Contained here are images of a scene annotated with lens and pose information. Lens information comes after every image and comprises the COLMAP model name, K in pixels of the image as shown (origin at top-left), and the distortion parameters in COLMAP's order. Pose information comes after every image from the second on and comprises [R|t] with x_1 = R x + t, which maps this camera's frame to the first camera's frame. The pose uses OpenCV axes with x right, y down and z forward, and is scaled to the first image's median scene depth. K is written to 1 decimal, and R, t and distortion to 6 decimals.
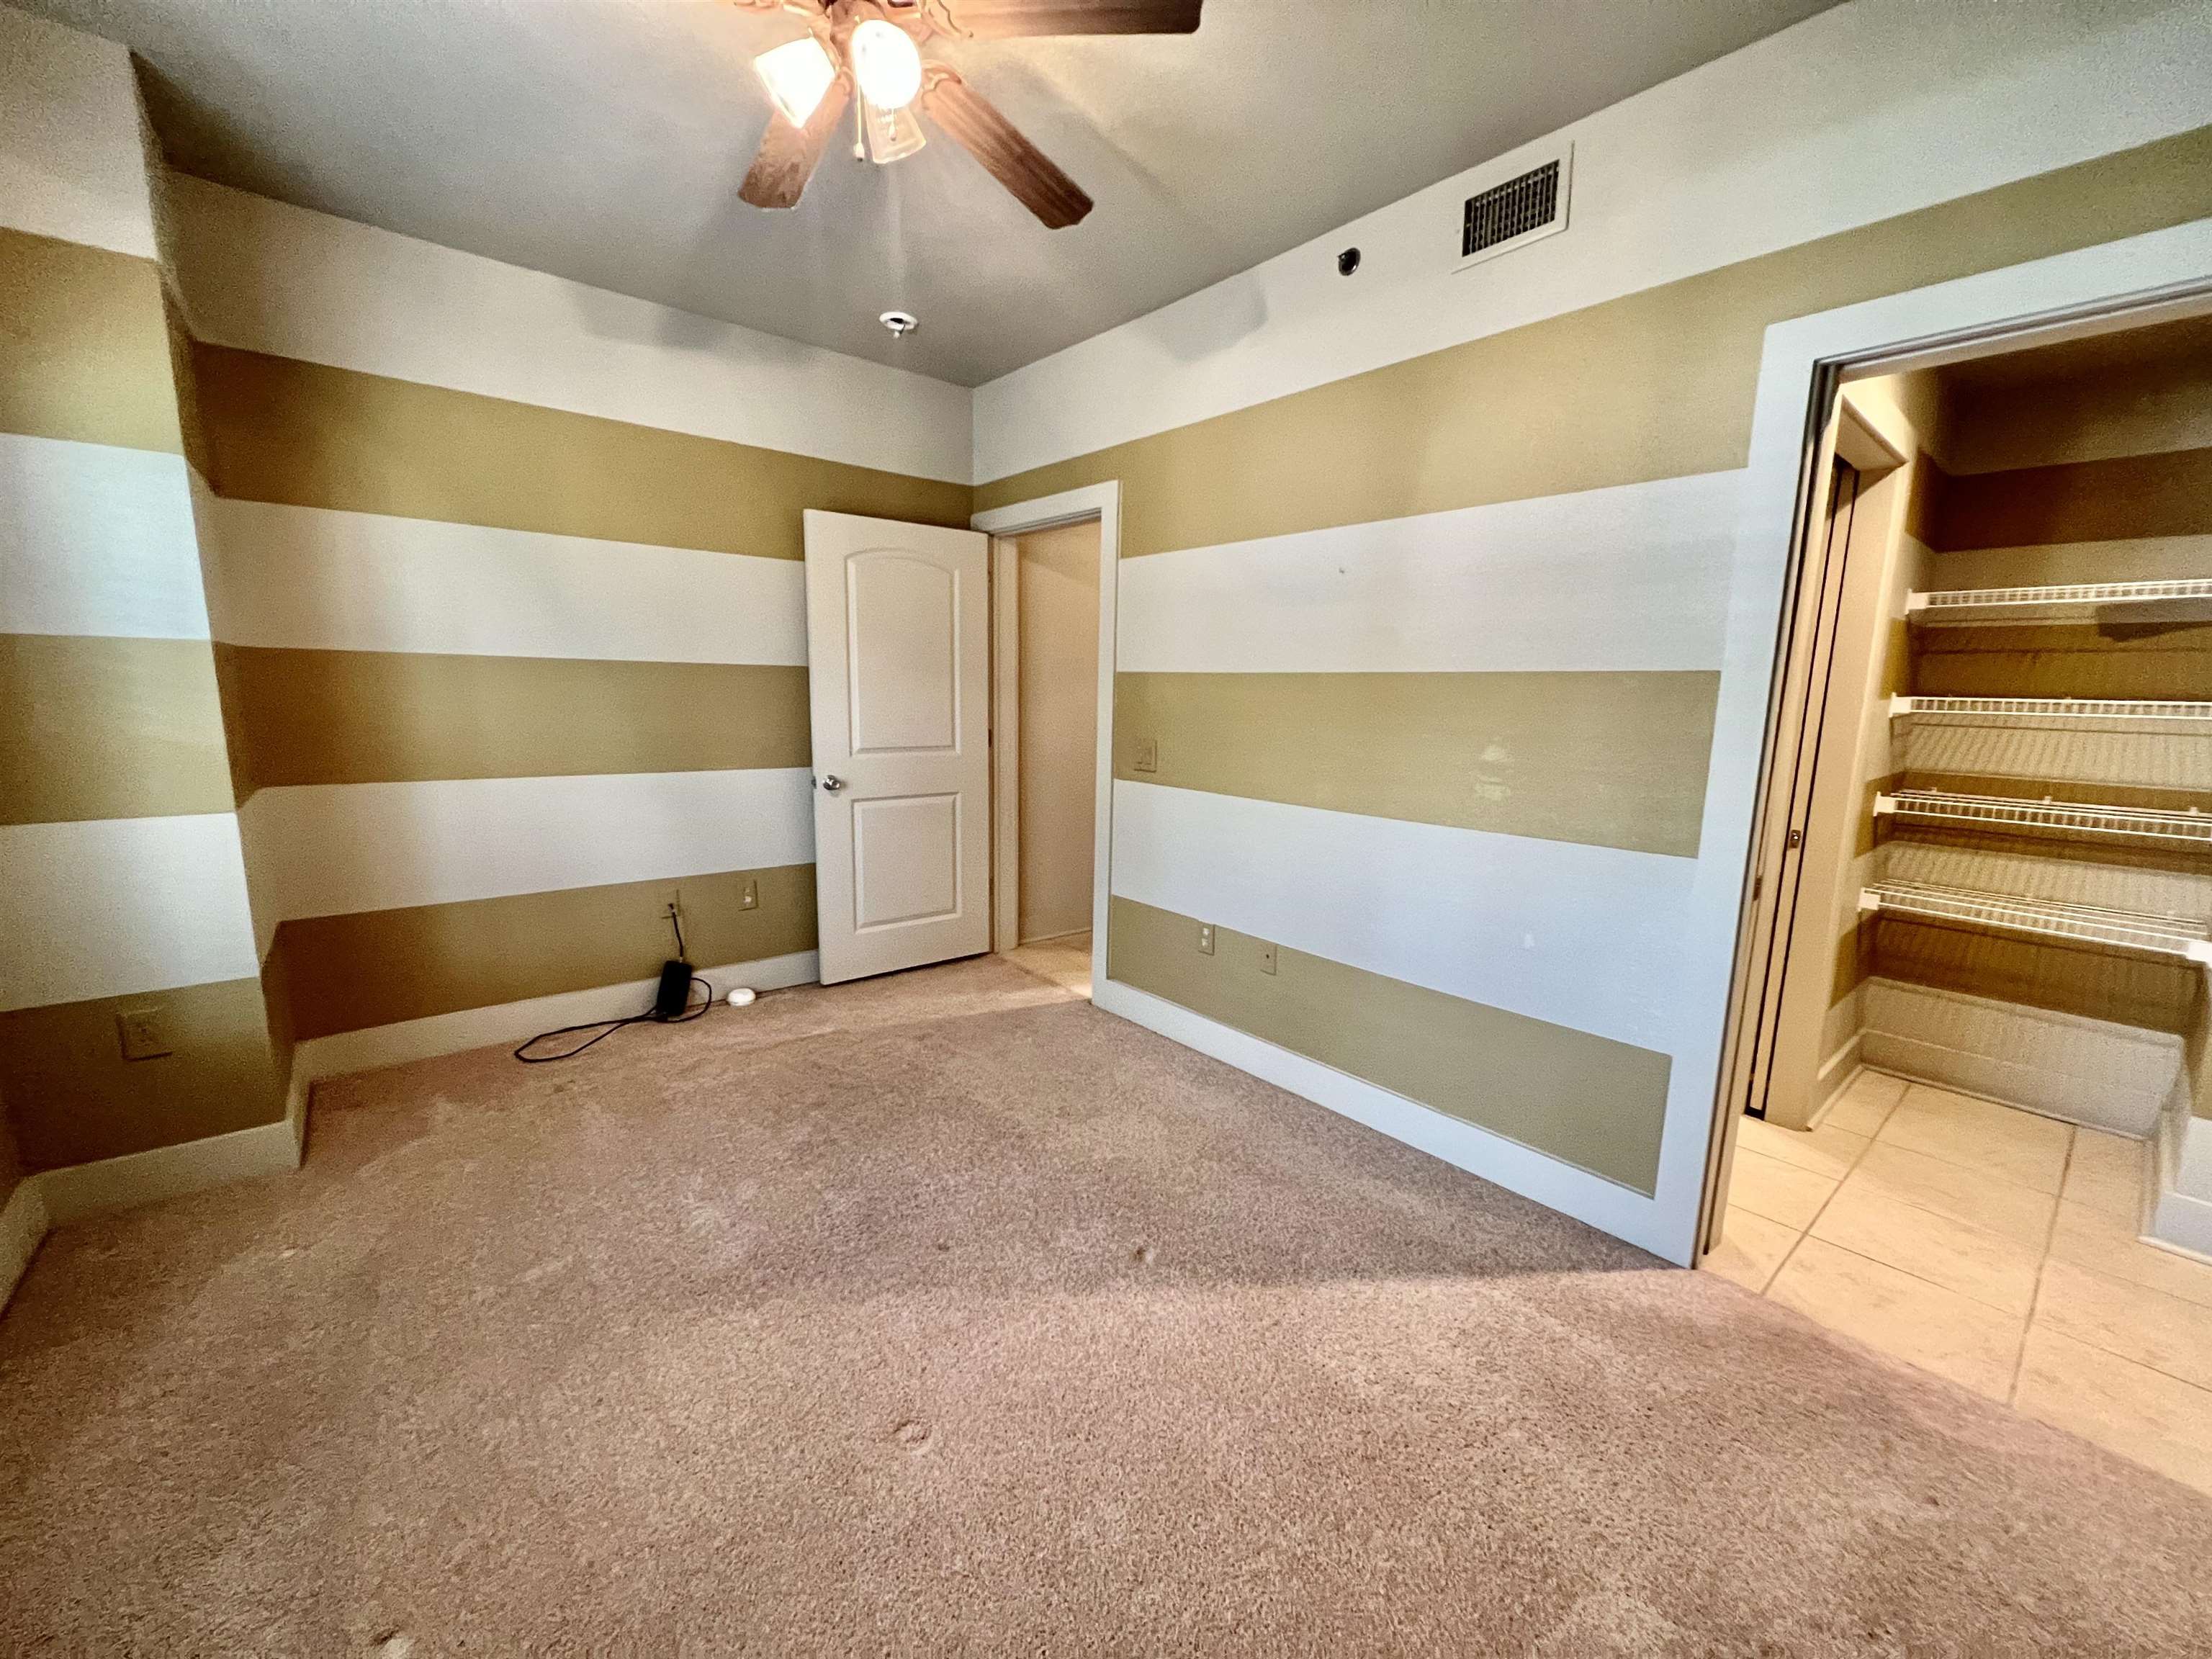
lens RADIAL K [[887.0, 0, 1097.5], [0, 887.0, 829.7], [0, 0, 1]] dist [0.000775, -0.000062]
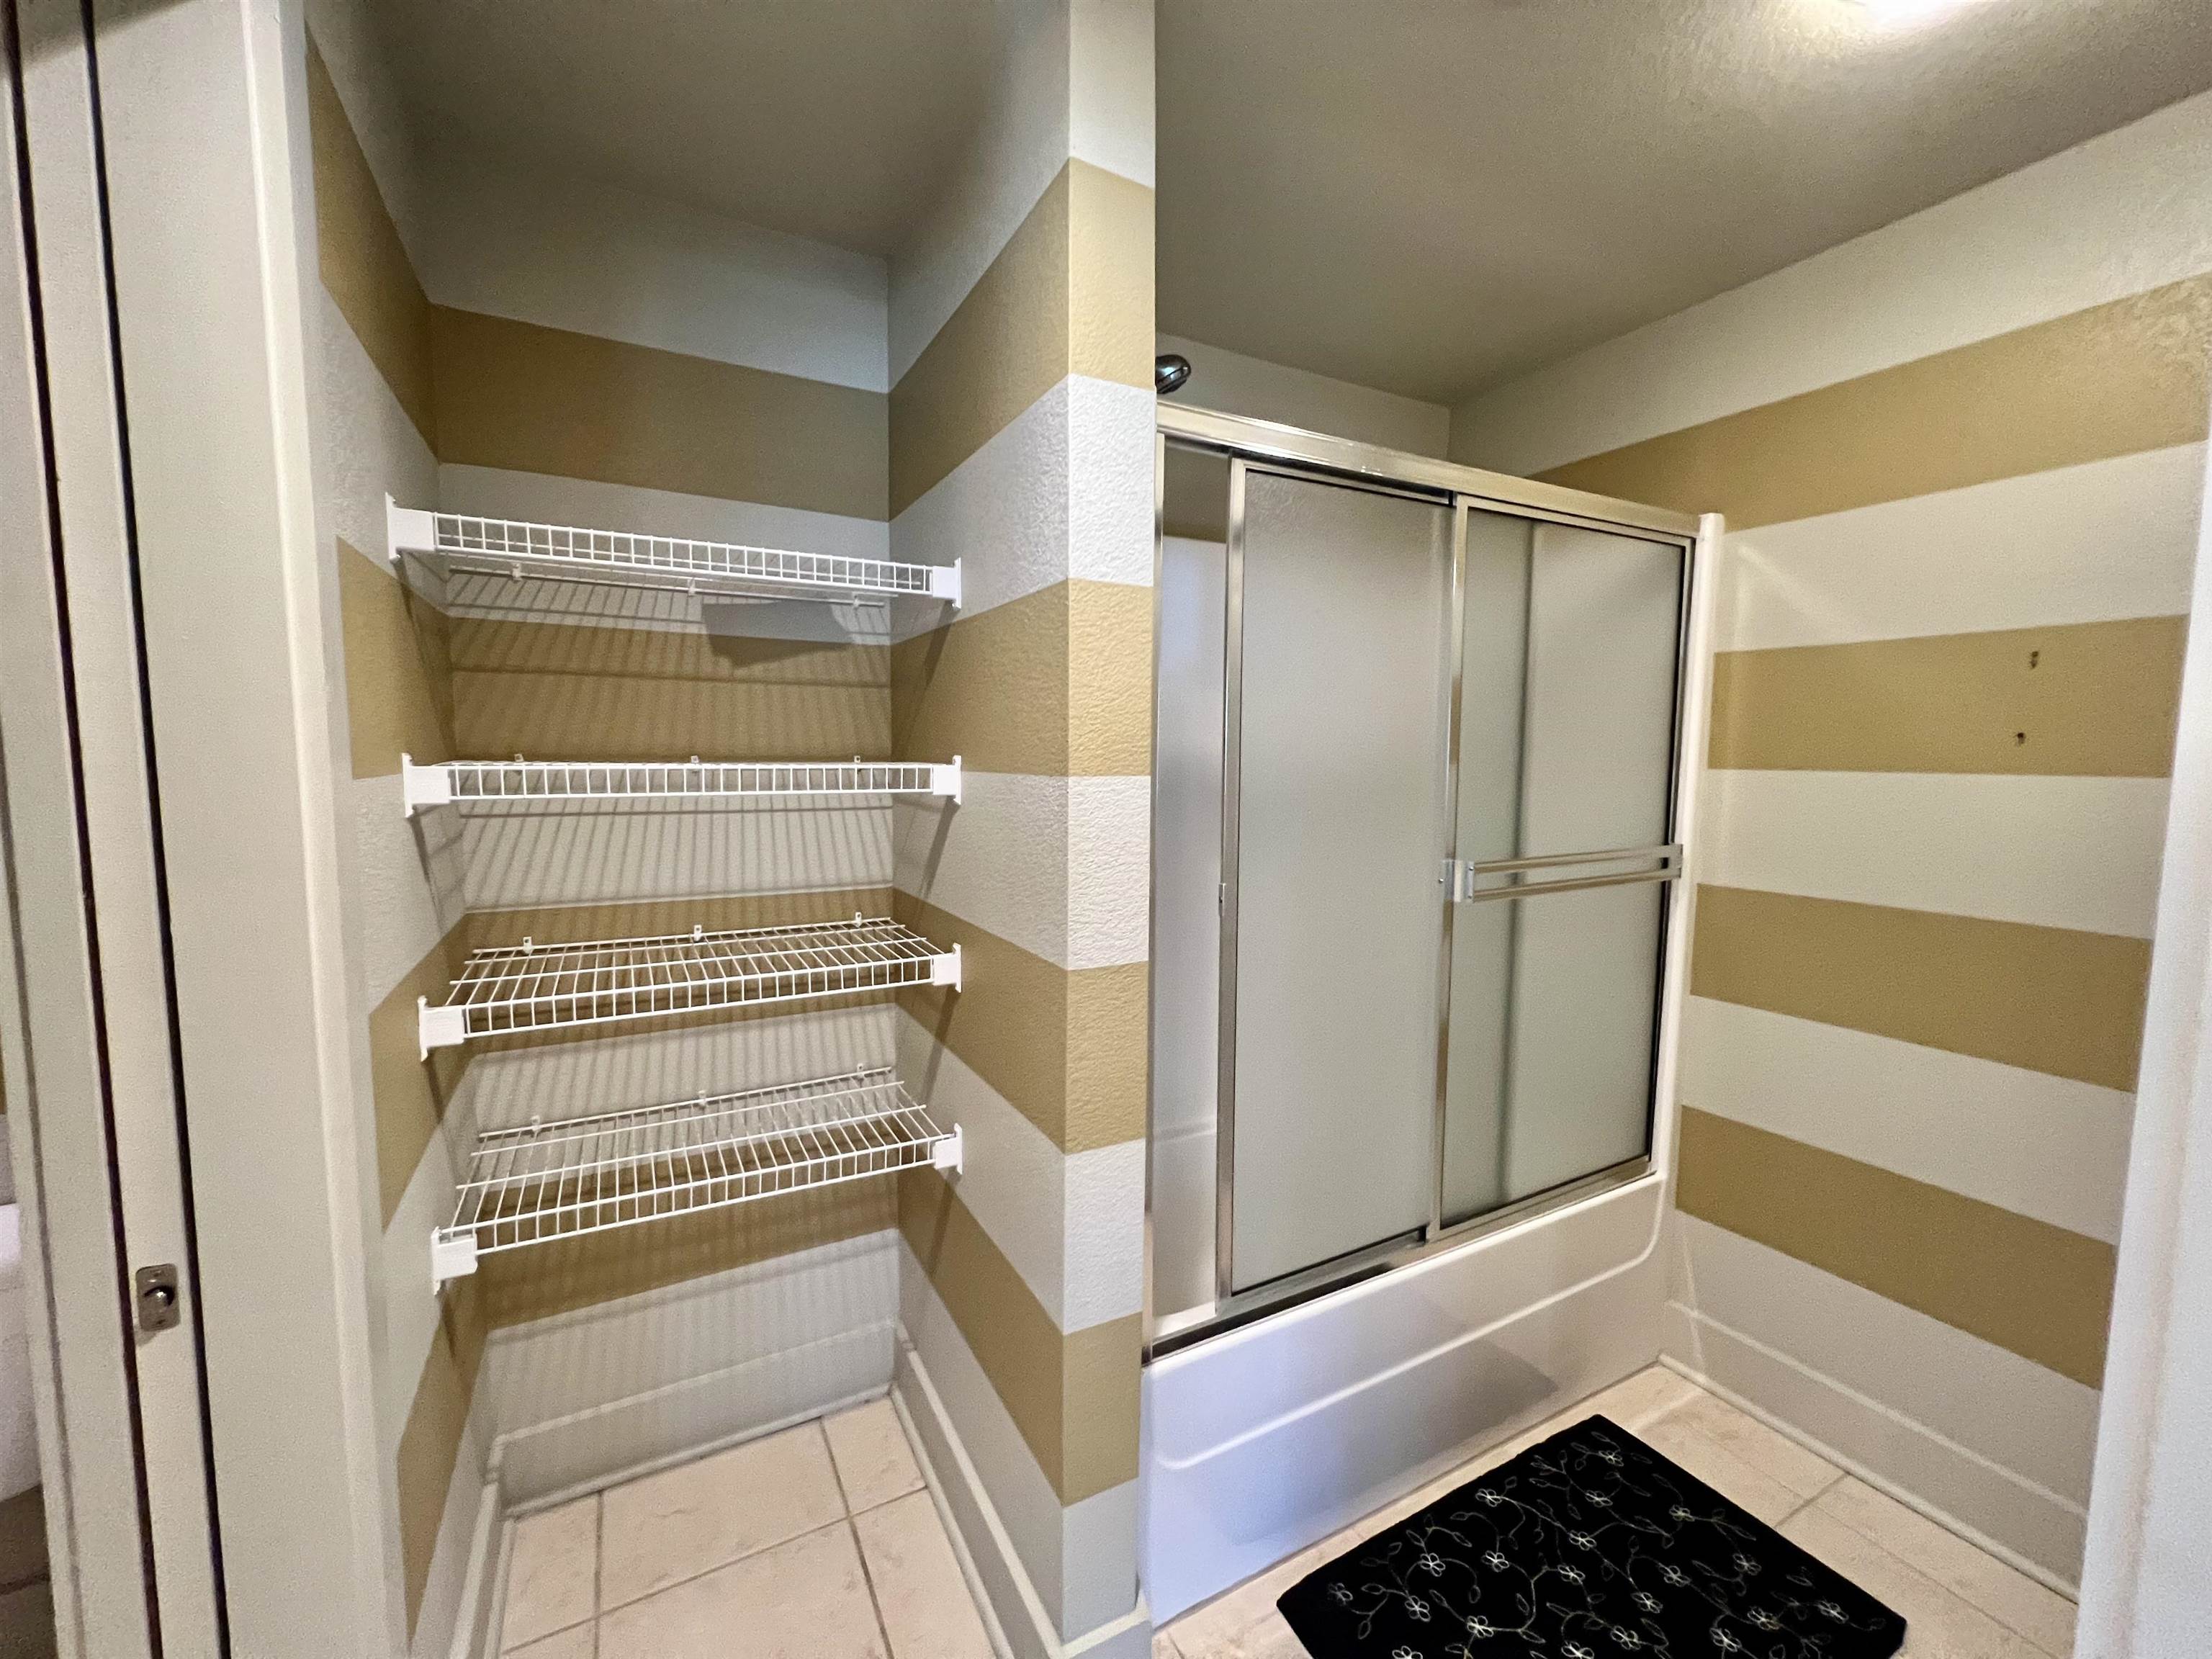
lens RADIAL K [[887.0, 0, 1104.2], [0, 887.0, 829.1], [0, 0, 1]] dist [0.000775, -0.000062]
pose [[0.198396, -0.100371, 0.974969, 0.575062], [0.156324, 0.985249, 0.069619, -0.101135], [-0.967575, 0.138599, 0.211160, 0.624079]]
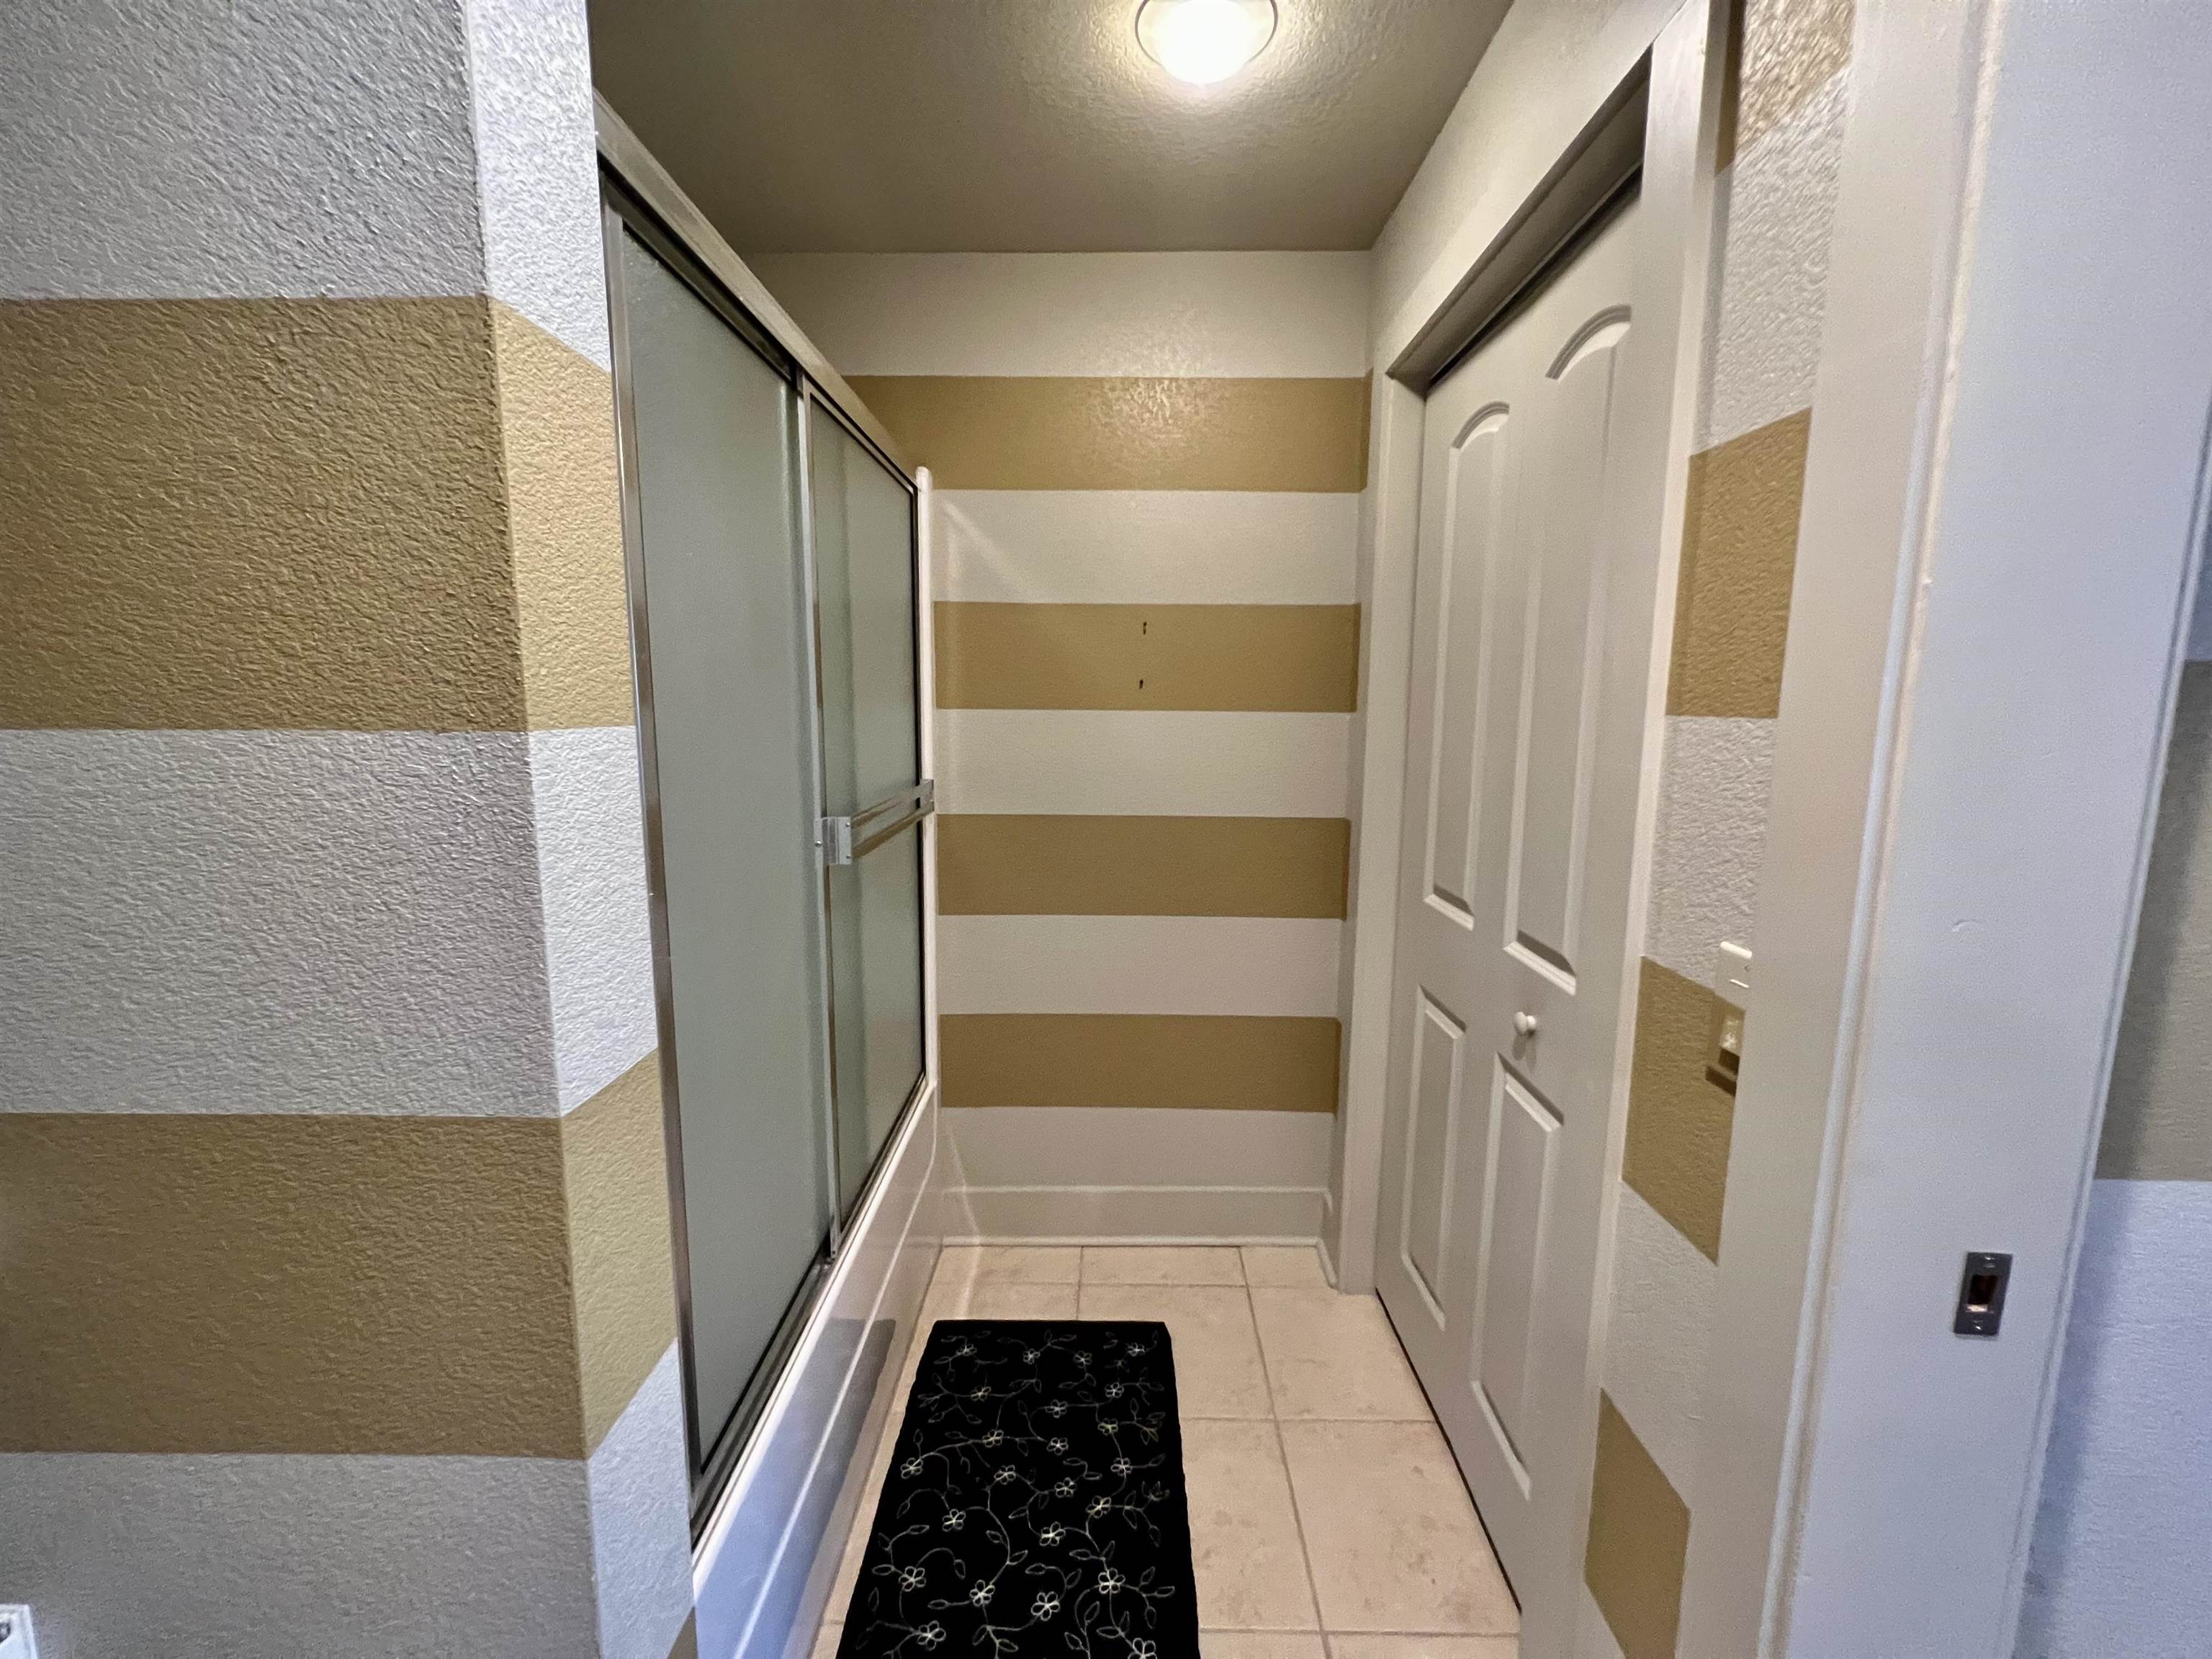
lens RADIAL K [[887.0, 0, 1106.1], [0, 887.0, 830.7], [0, 0, 1]] dist [0.000775, -0.000062]
pose [[-0.761182, -0.114973, 0.638265, 0.865779], [0.084572, 0.958160, 0.273455, -0.134087], [-0.643000, 0.262128, -0.719611, 0.900800]]
